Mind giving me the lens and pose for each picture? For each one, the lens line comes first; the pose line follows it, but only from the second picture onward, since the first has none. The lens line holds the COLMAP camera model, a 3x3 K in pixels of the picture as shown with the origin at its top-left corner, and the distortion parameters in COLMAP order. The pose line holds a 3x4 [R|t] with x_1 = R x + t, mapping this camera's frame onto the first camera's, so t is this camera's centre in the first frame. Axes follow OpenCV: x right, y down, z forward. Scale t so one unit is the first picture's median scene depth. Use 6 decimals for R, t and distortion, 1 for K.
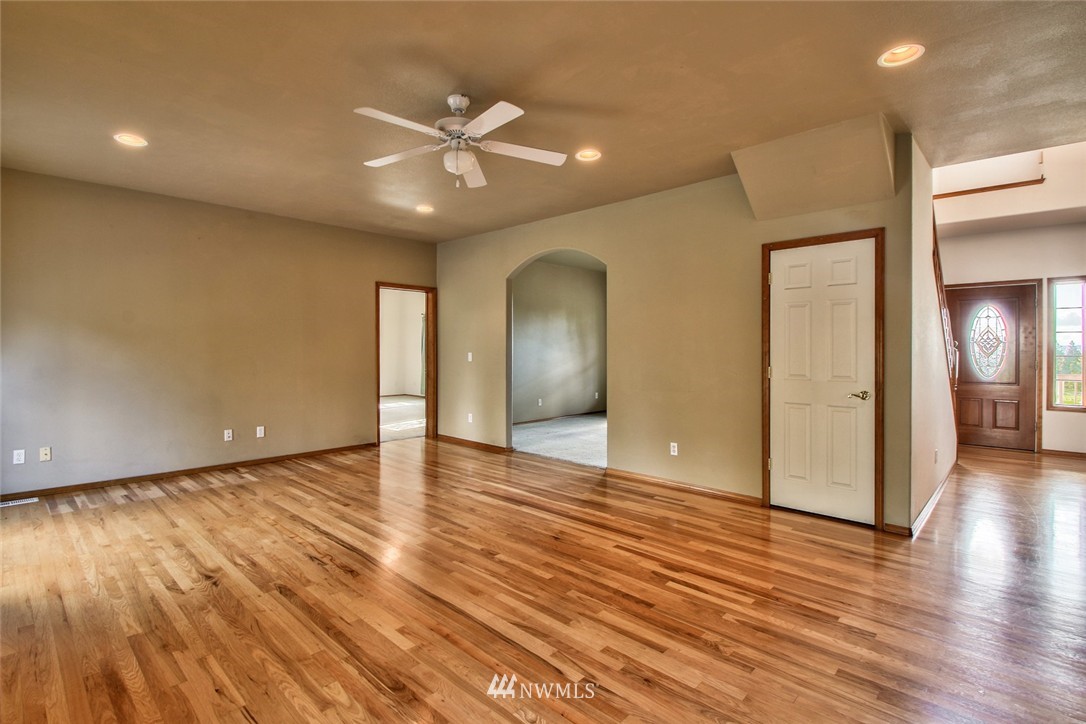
lens RADIAL K [[510.9, 0, 543.0], [0, 510.9, 362.0], [0, 0, 1]] dist [-0.007261, -0.000810]
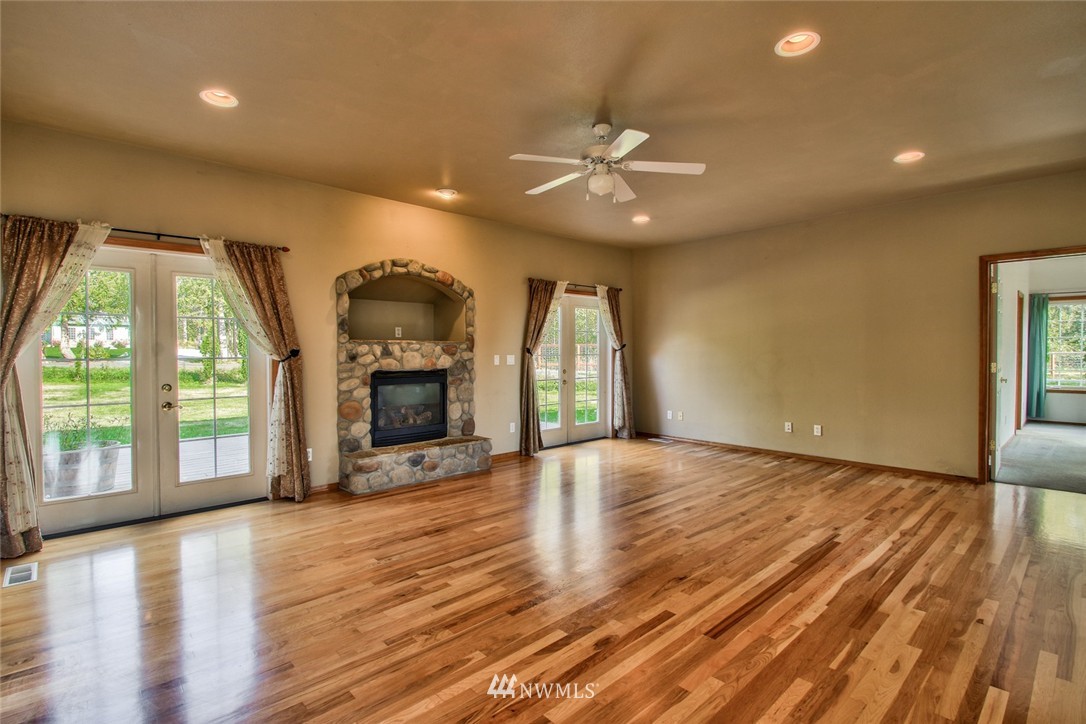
lens RADIAL K [[517.7, 0, 544.9], [0, 517.7, 347.7], [0, 0, 1]] dist [0.000607, 0.000335]
pose [[-0.058327, -0.006750, -0.998275, 1.002125], [-0.024834, 0.999677, -0.005308, -0.025992], [0.997989, 0.024481, -0.058476, 0.920013]]
